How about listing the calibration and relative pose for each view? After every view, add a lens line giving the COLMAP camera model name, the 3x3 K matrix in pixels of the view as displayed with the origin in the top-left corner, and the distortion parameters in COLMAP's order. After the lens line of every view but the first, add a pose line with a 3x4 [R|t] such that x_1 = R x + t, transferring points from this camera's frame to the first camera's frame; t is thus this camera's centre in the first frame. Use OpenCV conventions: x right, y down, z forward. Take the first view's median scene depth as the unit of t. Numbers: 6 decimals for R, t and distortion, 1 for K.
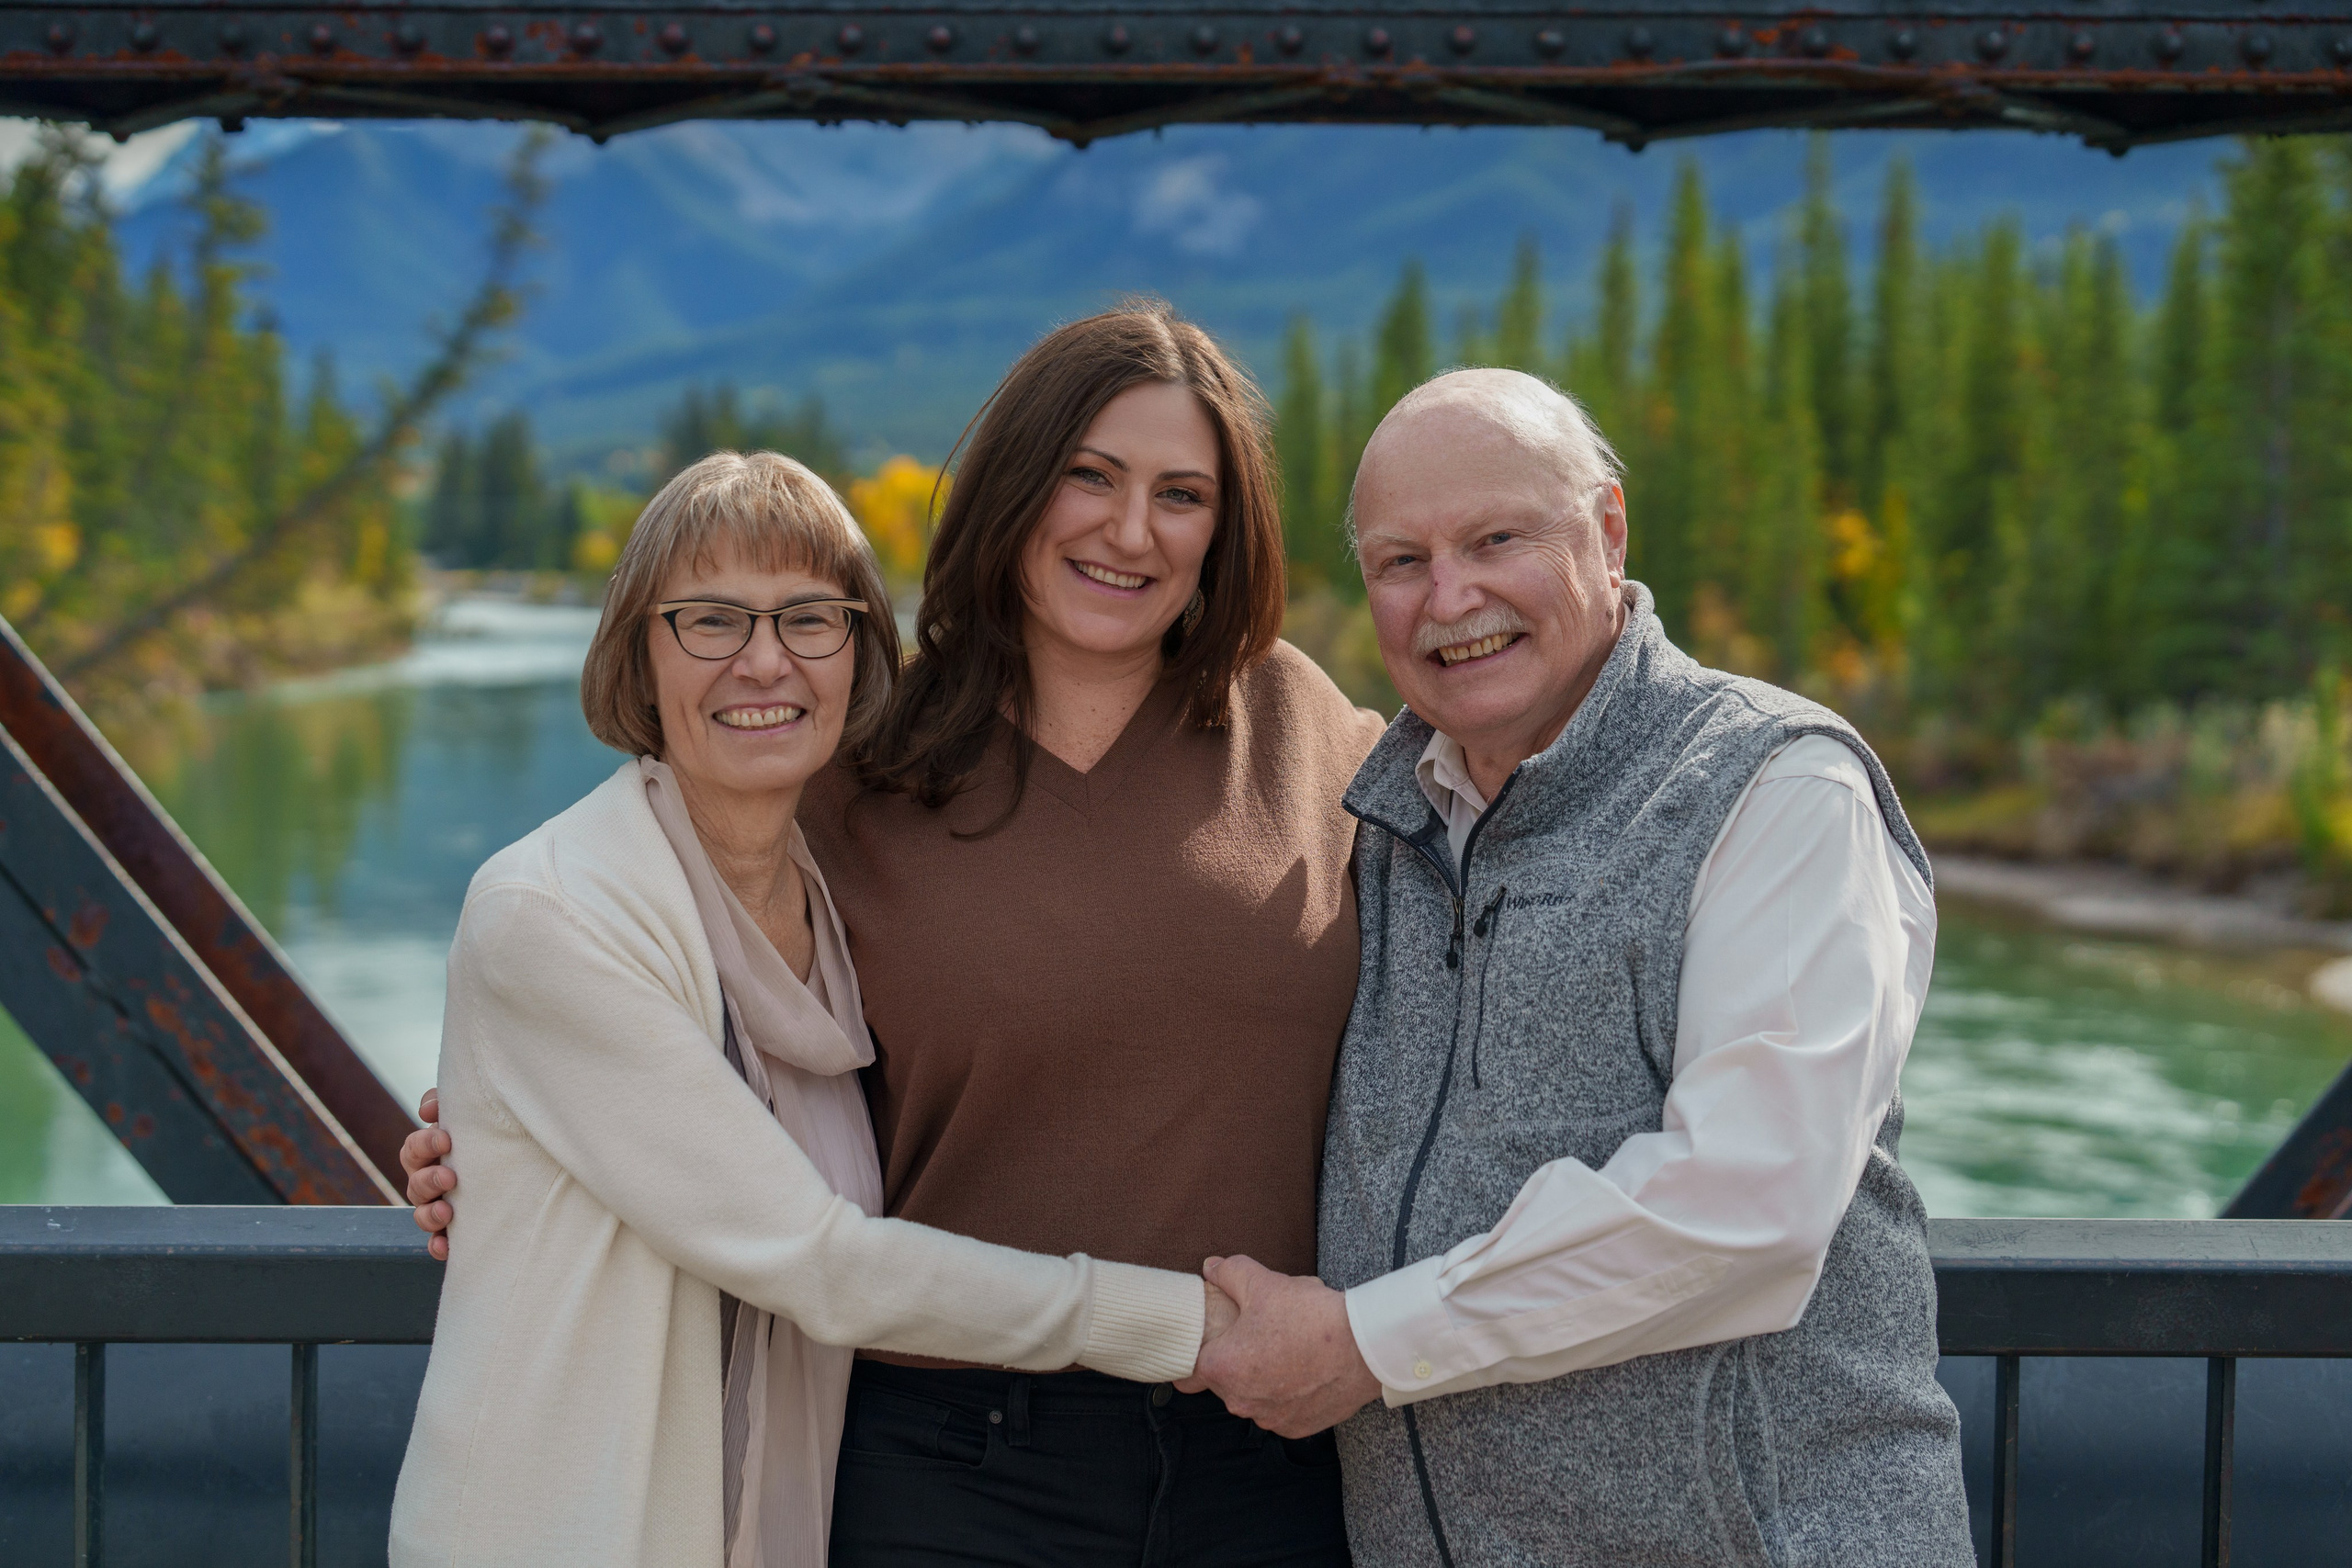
lens RADIAL K [[3624.4, 0, 1176.0], [0, 3624.4, 784.0], [0, 0, 1]] dist [-0.008677, -0.038856]
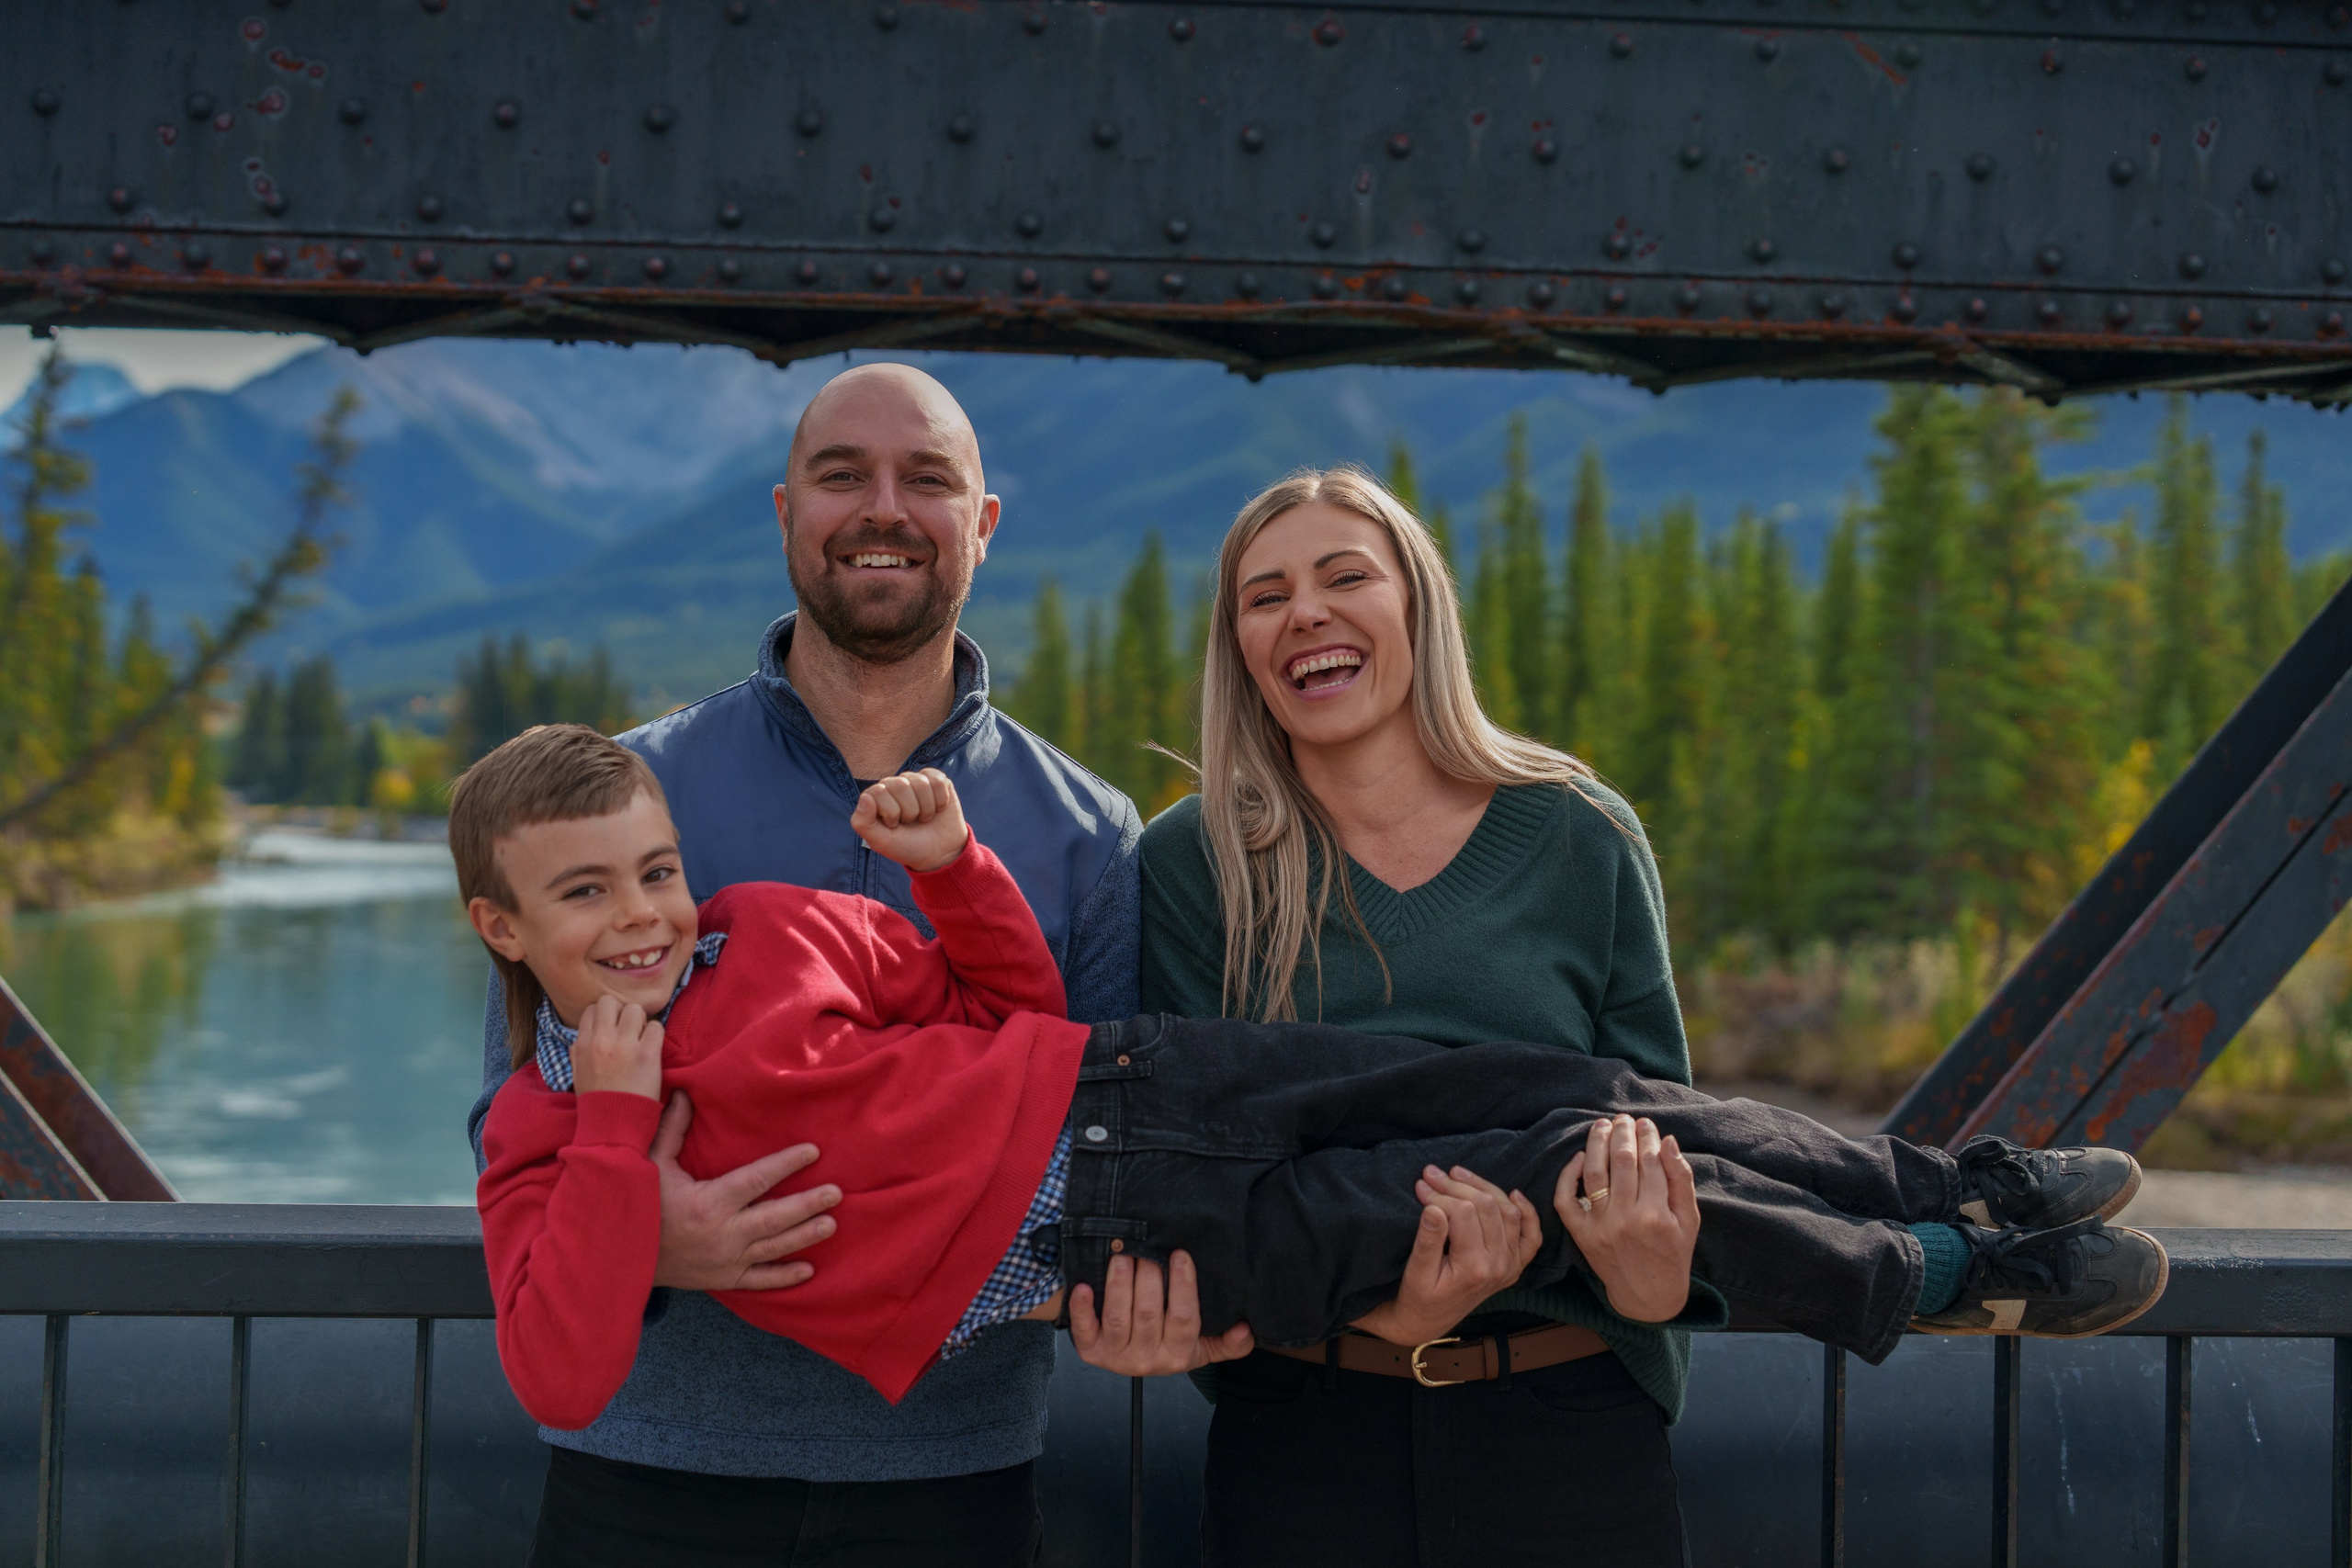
lens RADIAL K [[3448.5, 0, 1226.4], [0, 3448.5, 822.7], [0, 0, 1]] dist [0.006249, -0.092494]
pose [[0.997300, 0.013877, 0.072106, 0.041245], [-0.008822, 0.997511, -0.069956, 0.050459], [-0.072897, 0.069131, 0.994941, -0.114558]]
